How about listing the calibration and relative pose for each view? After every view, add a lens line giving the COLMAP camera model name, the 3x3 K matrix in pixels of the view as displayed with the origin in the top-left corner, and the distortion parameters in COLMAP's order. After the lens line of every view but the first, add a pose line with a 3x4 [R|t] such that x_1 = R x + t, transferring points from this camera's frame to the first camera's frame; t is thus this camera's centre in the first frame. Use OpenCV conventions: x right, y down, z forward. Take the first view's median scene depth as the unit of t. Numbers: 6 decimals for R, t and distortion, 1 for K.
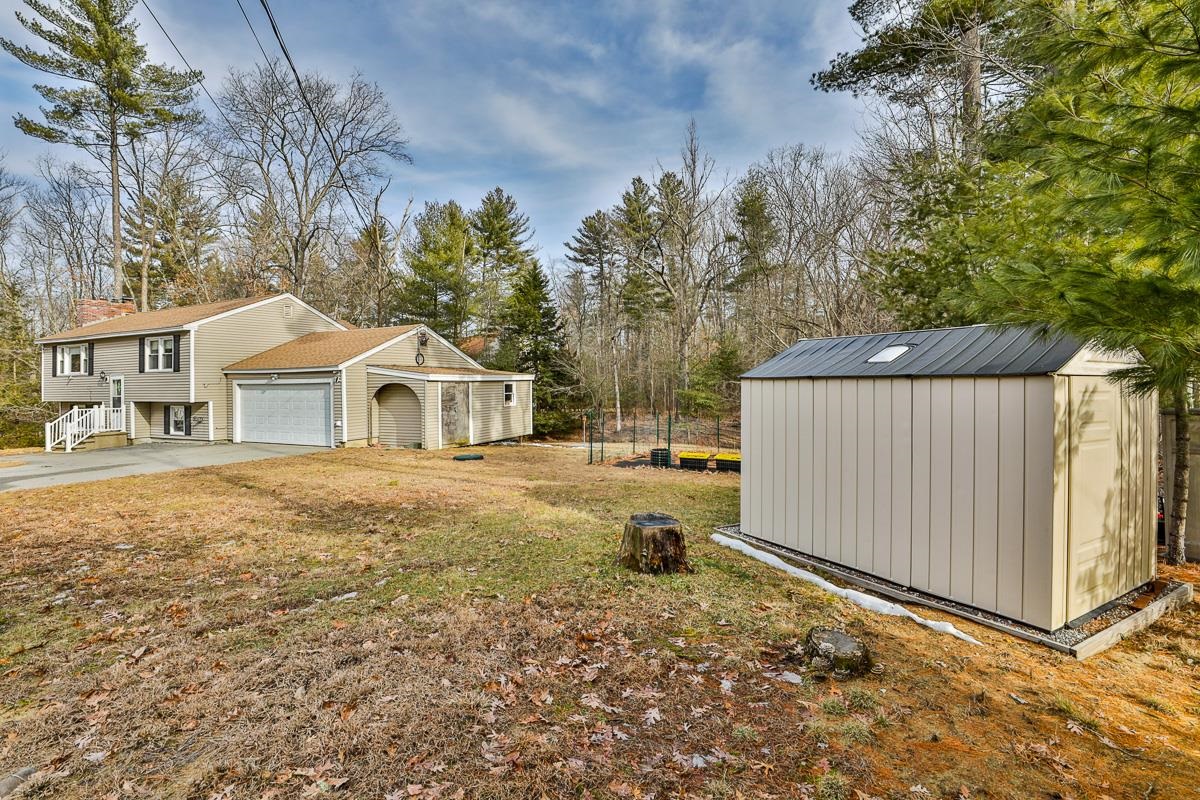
lens RADIAL K [[571.0, 0, 601.0], [0, 571.0, 396.2], [0, 0, 1]] dist [-0.038840, 0.008899]
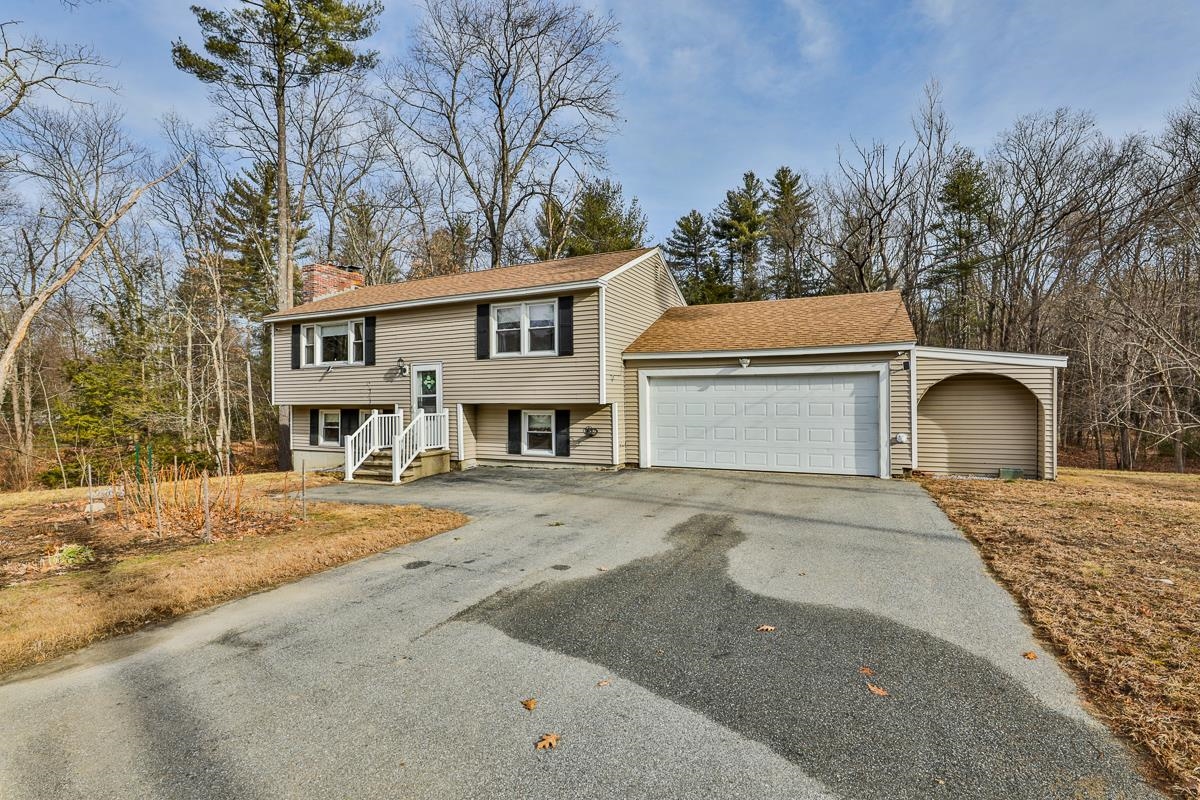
lens RADIAL K [[571.0, 0, 603.1], [0, 571.0, 409.7], [0, 0, 1]] dist [-0.038840, 0.008899]
pose [[0.999931, 0.003988, -0.011027, -0.659331], [-0.004035, 0.999983, -0.004227, 0.018706], [0.011010, 0.004271, 0.999930, 0.333432]]
